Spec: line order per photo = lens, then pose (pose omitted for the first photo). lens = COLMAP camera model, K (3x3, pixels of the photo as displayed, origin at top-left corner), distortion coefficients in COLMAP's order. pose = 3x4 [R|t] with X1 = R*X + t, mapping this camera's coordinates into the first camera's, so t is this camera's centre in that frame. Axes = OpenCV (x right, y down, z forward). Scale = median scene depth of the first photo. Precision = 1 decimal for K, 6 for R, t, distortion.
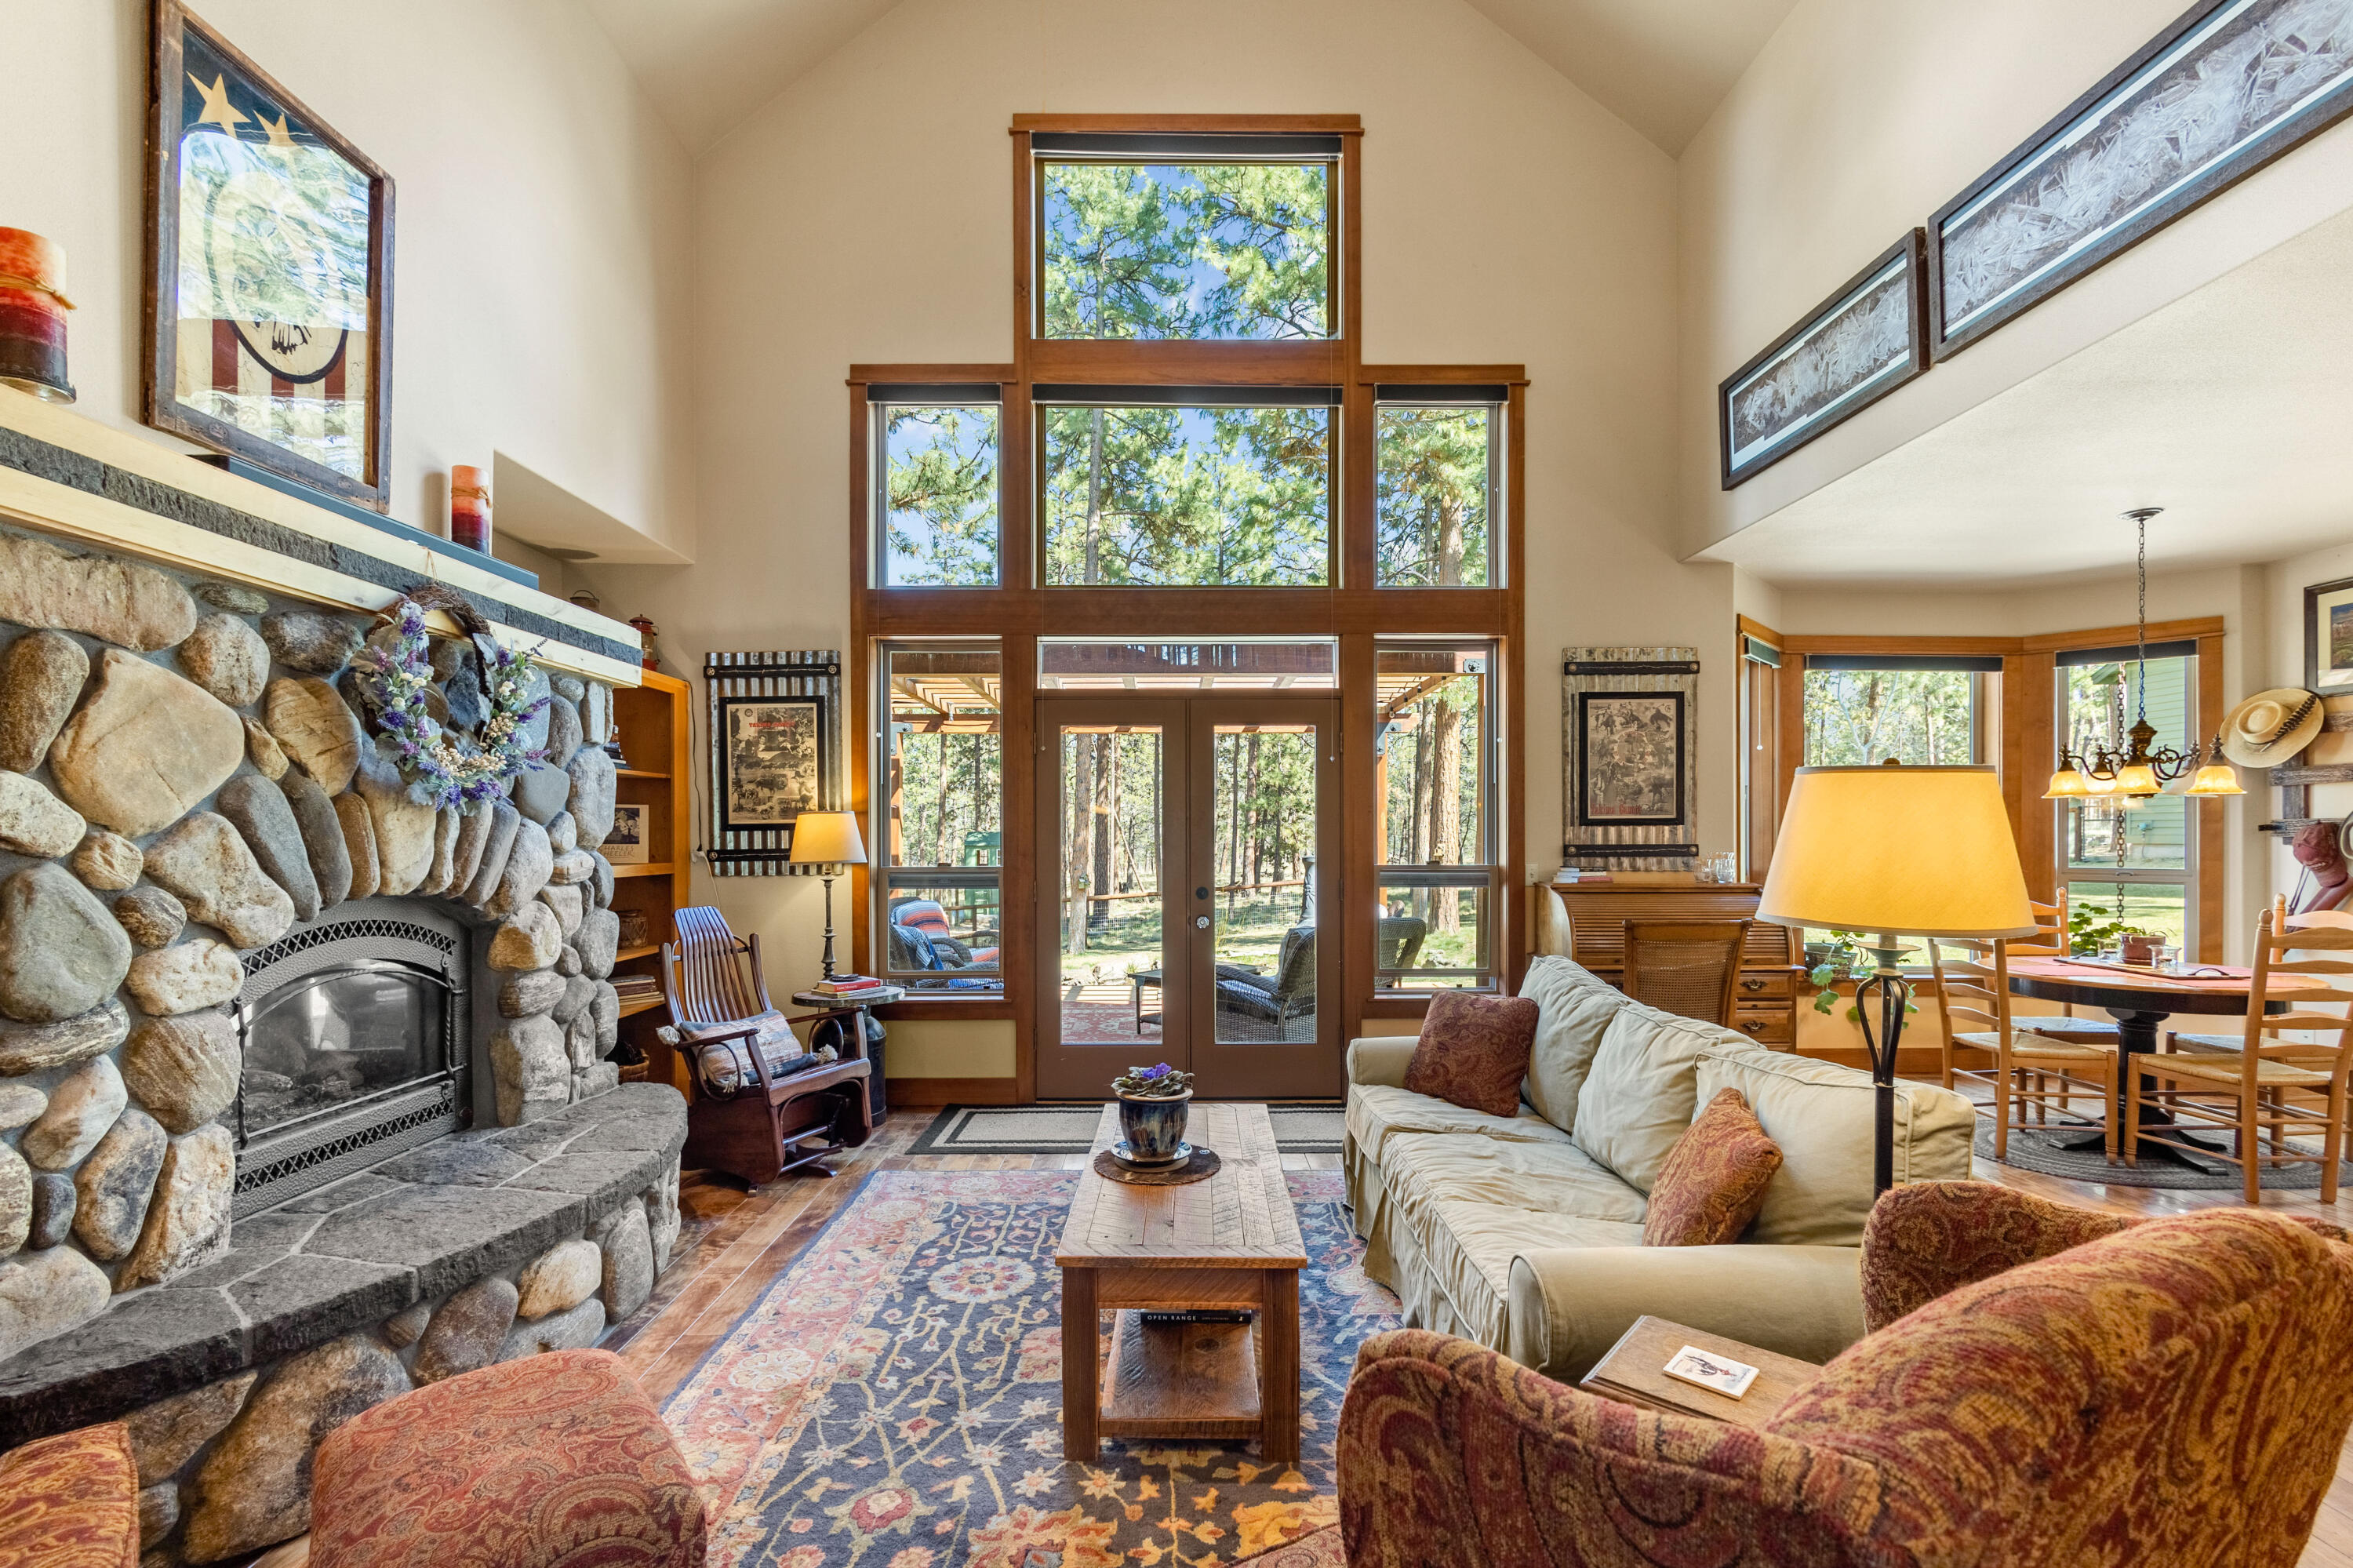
lens RADIAL K [[1012.4, 0, 1177.3], [0, 1012.4, 837.8], [0, 0, 1]] dist [-0.008570, 0.002697]
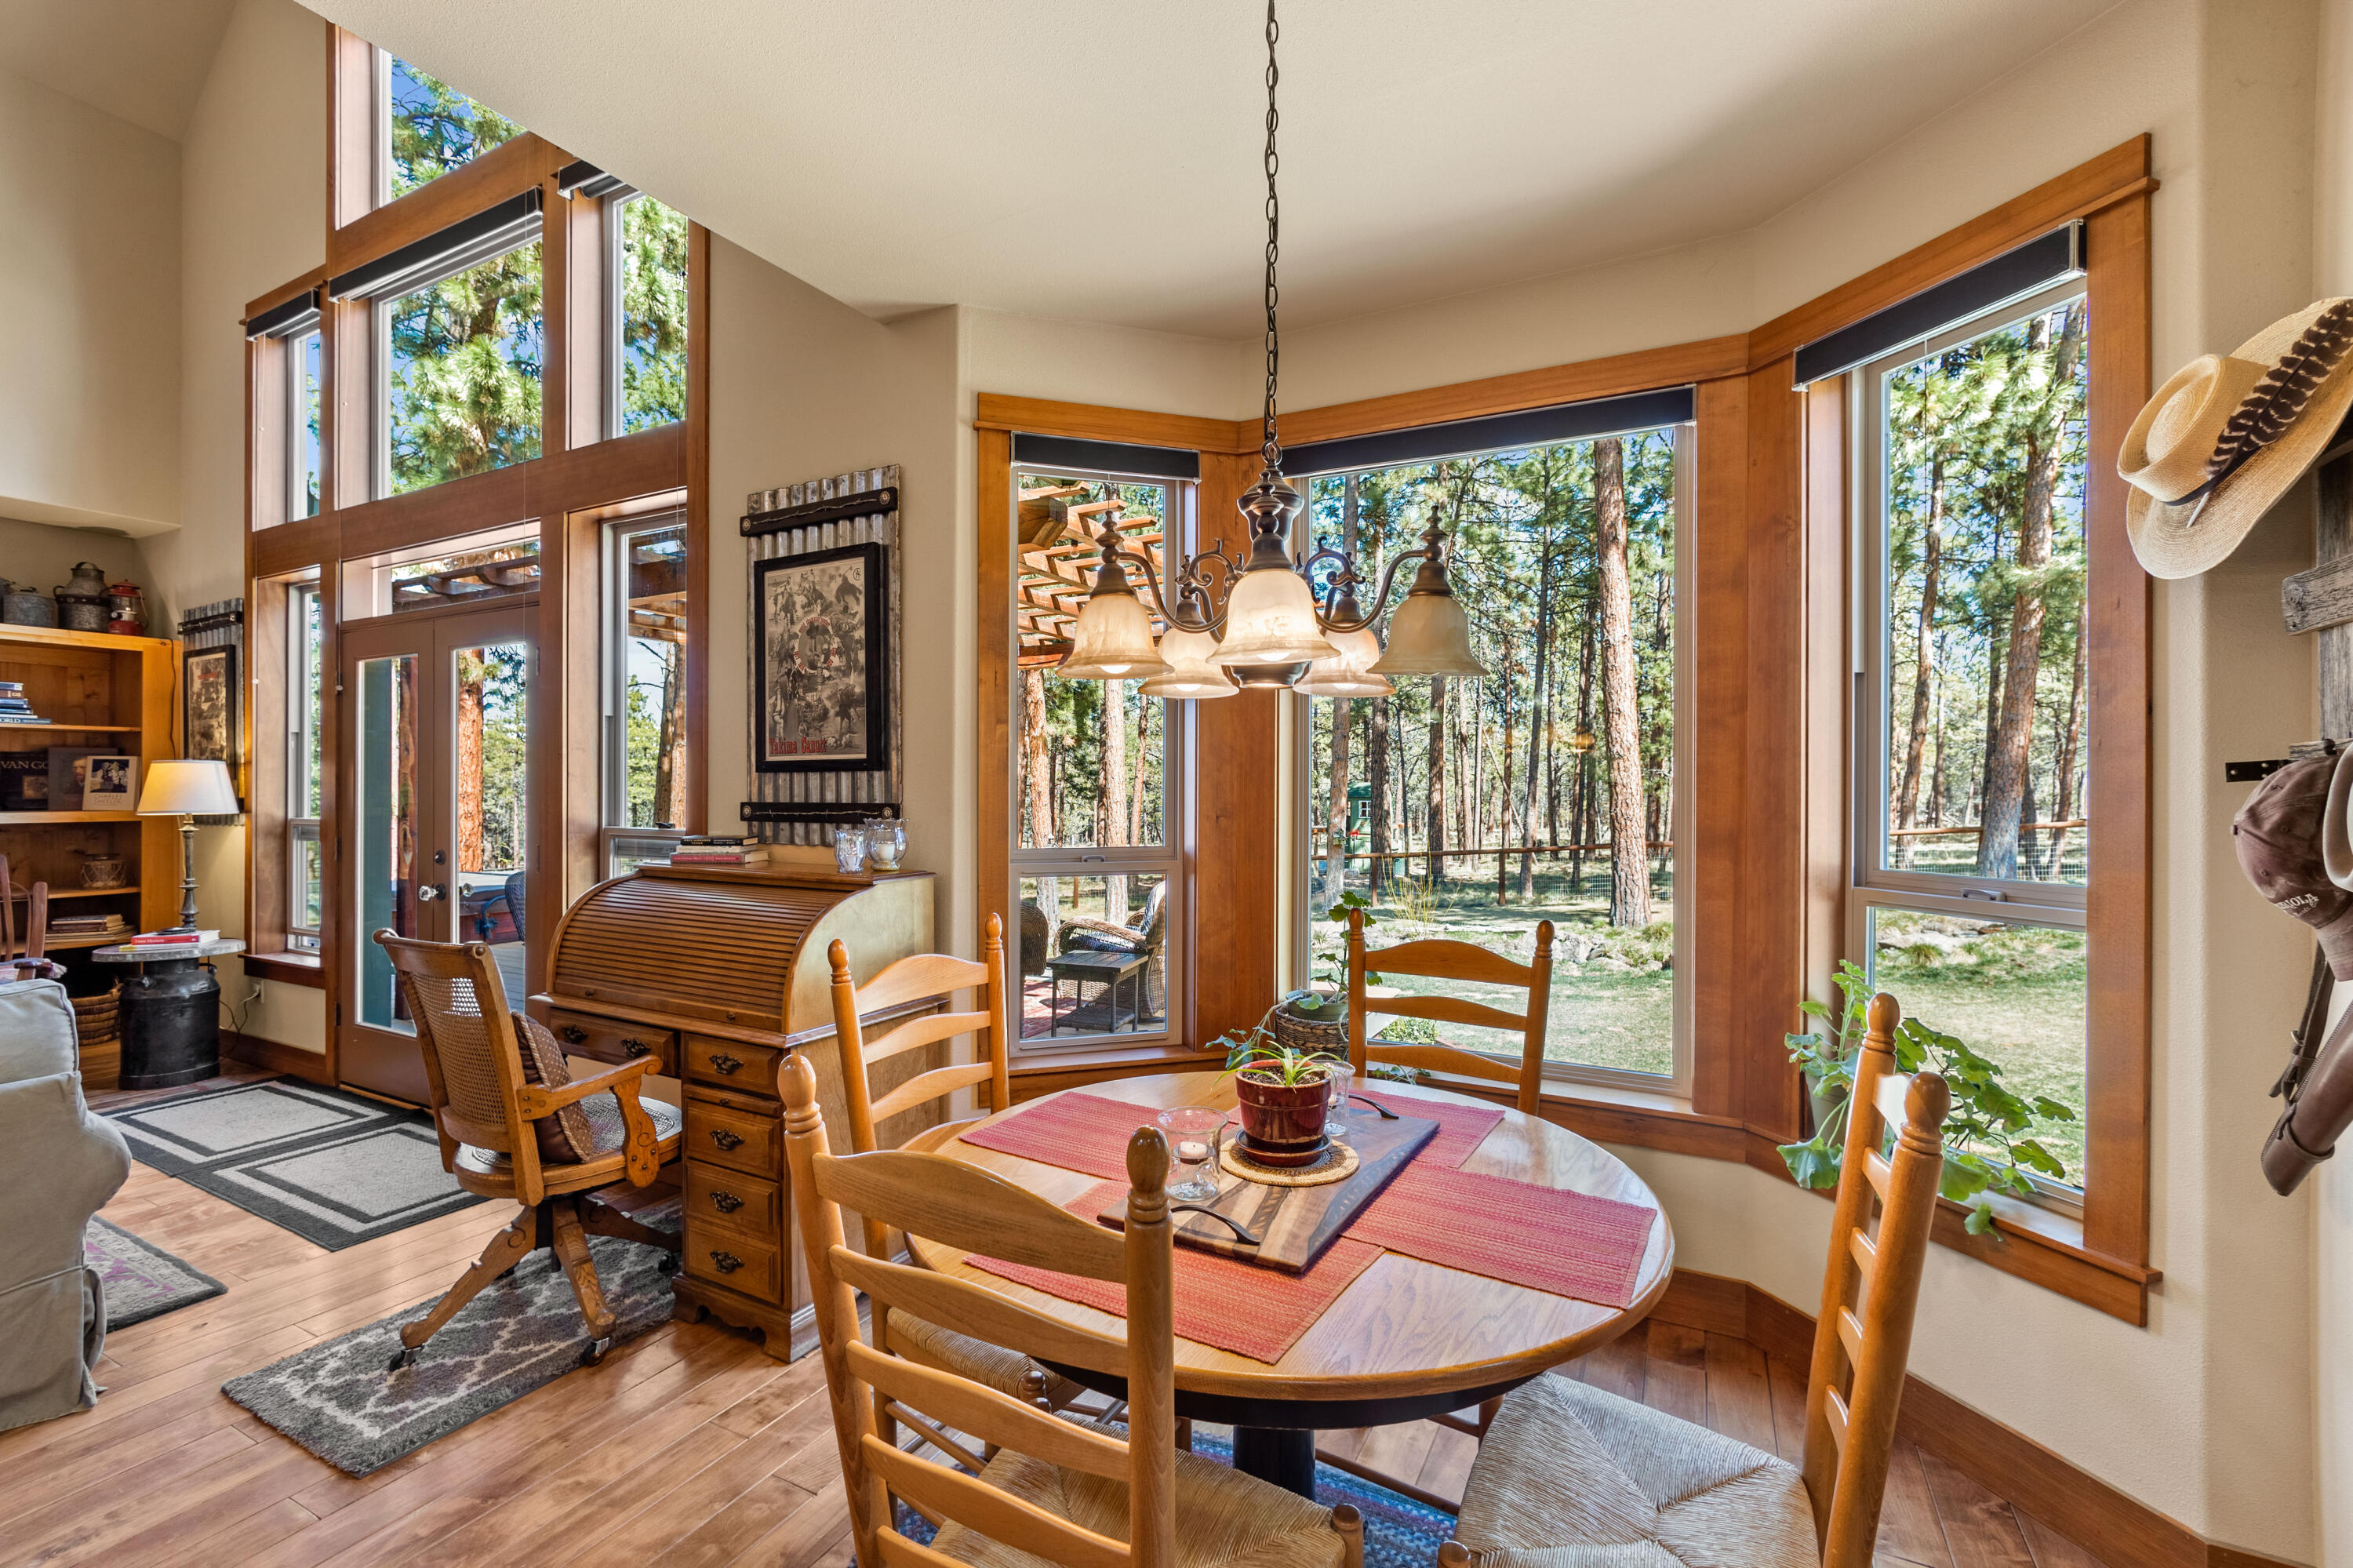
lens RADIAL K [[1012.4, 0, 1177.9], [0, 1012.4, 785.2], [0, 0, 1]] dist [-0.008570, 0.002697]
pose [[0.878967, 0.002552, -0.476877, 1.385770], [-0.002676, 0.999996, 0.000420, -0.007419], [0.476876, 0.000907, 0.878970, 0.845032]]
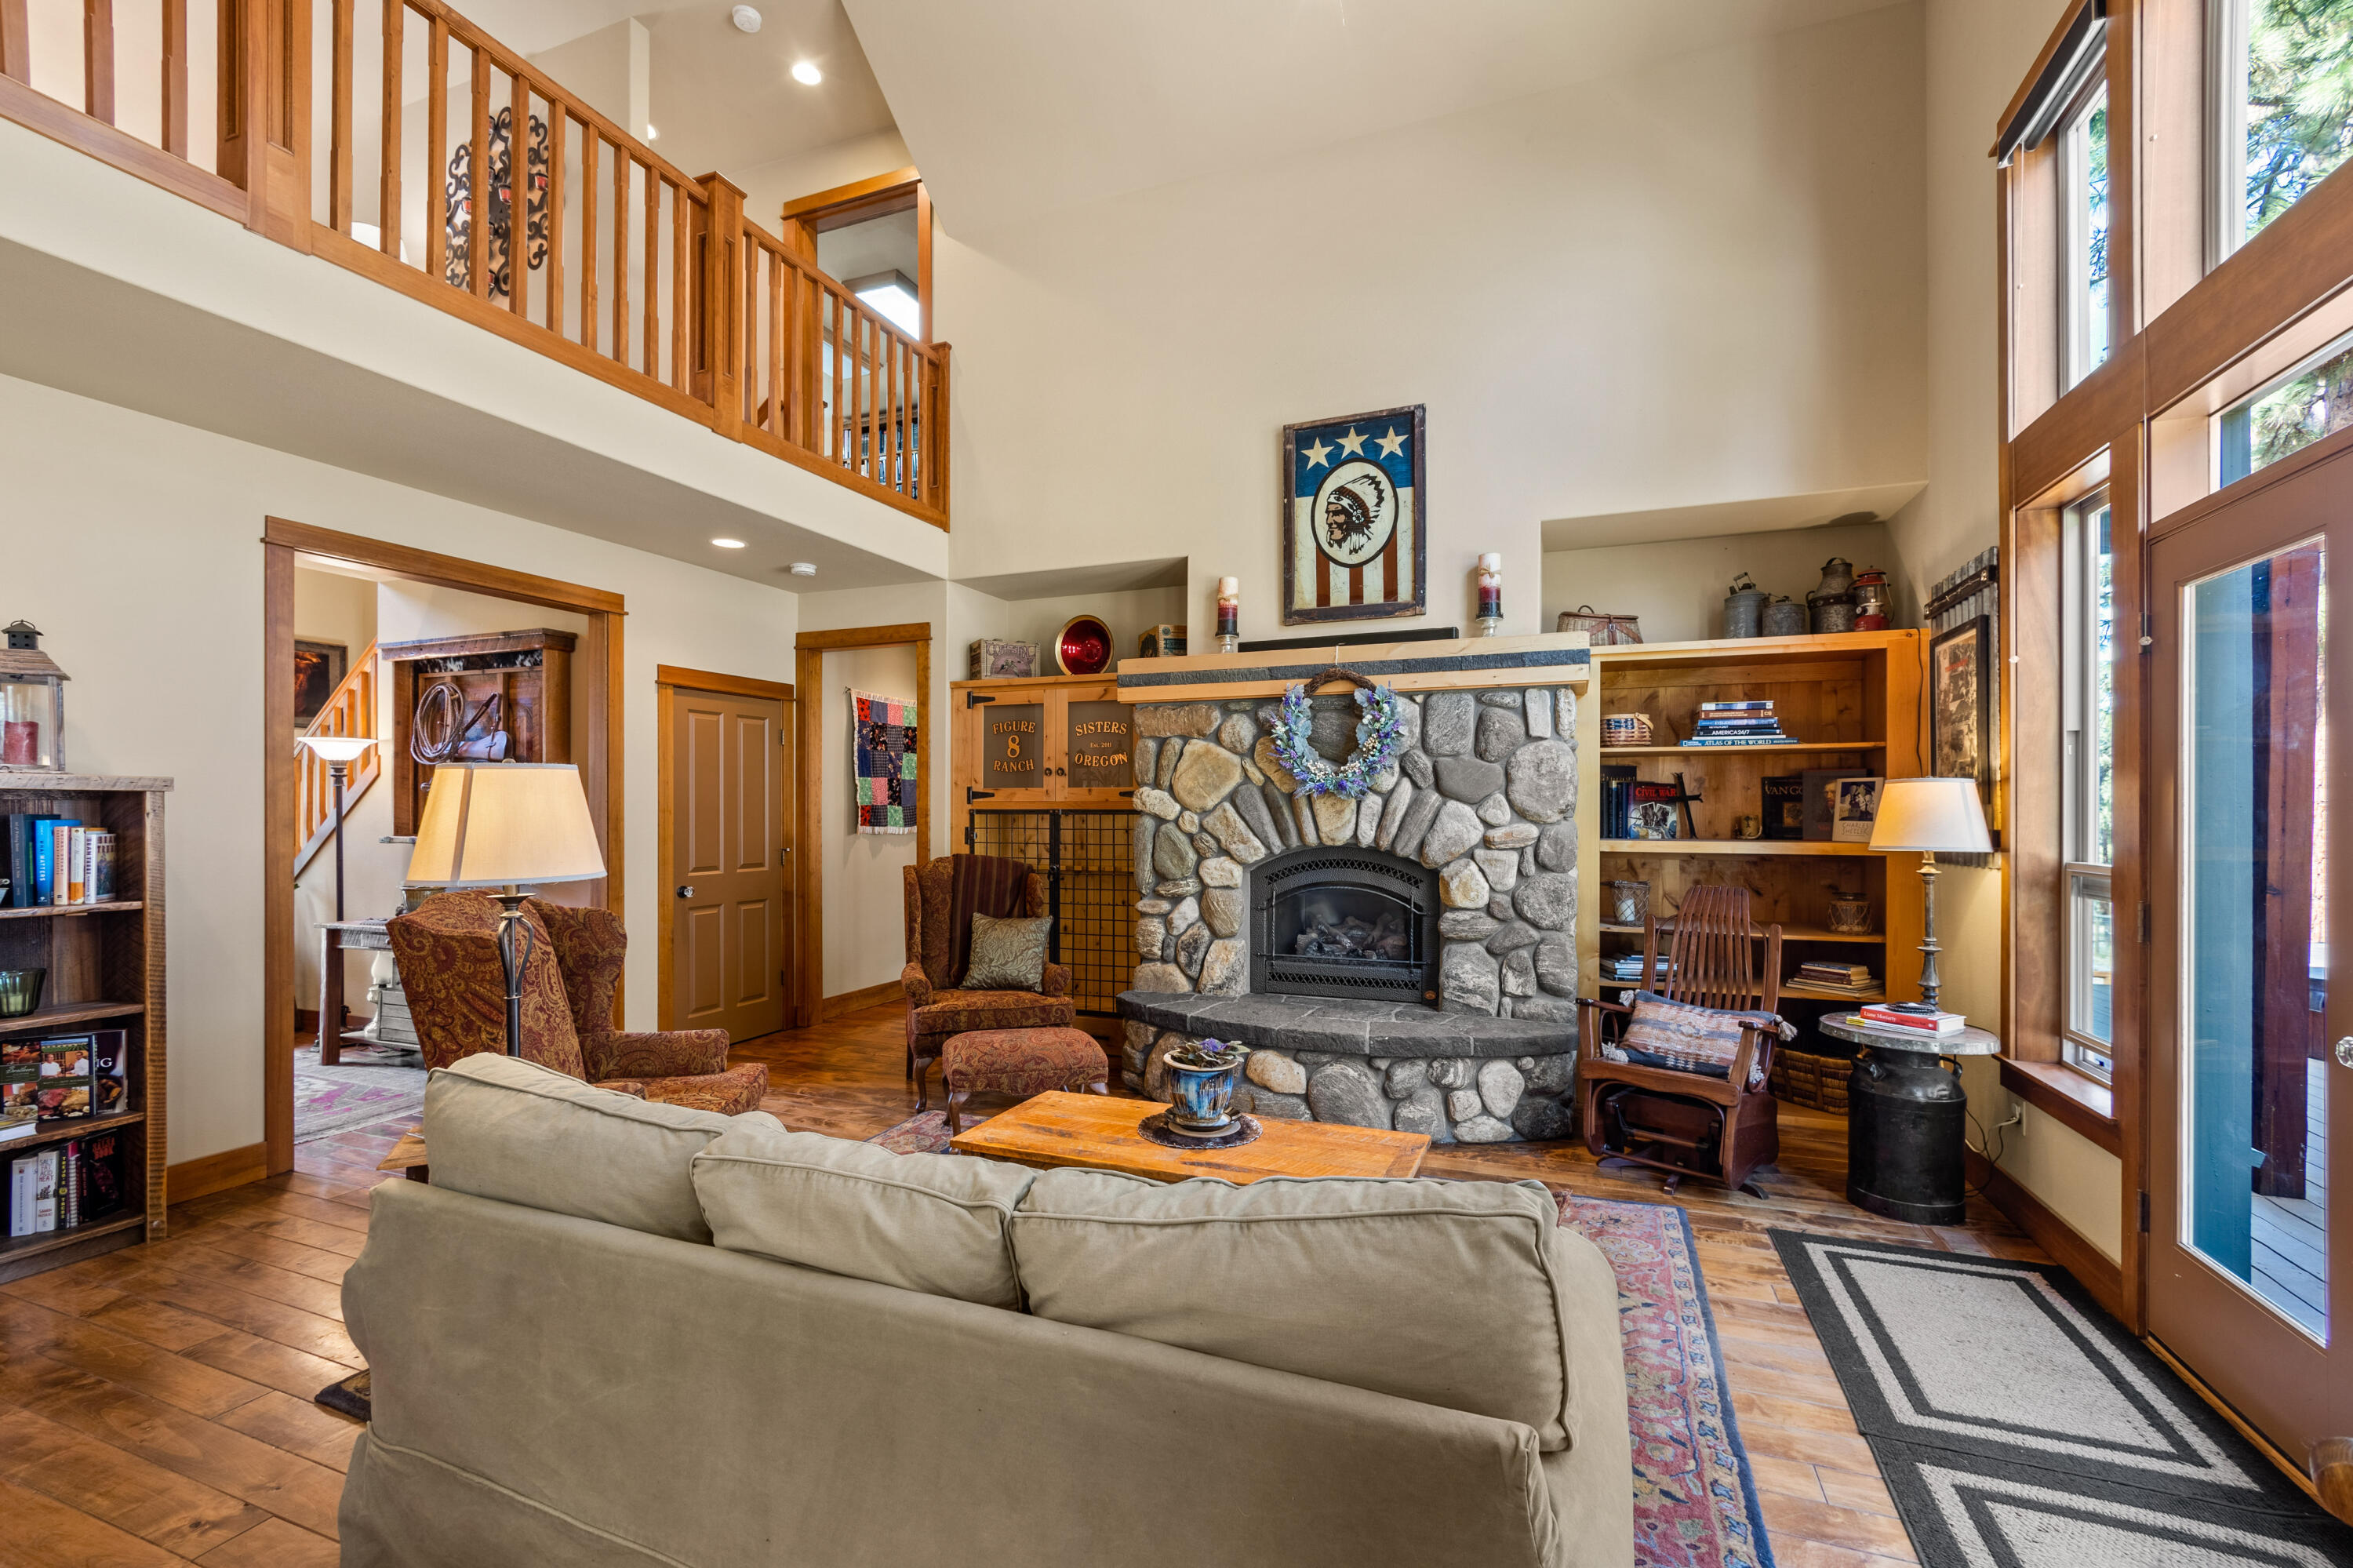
lens RADIAL K [[1012.4, 0, 1166.8], [0, 1012.4, 807.8], [0, 0, 1]] dist [-0.008570, 0.002697]
pose [[-0.381655, -0.002552, -0.924301, 0.765642], [-0.000854, 0.999997, -0.002408, -0.004059], [0.924305, -0.000130, -0.381656, 1.091657]]
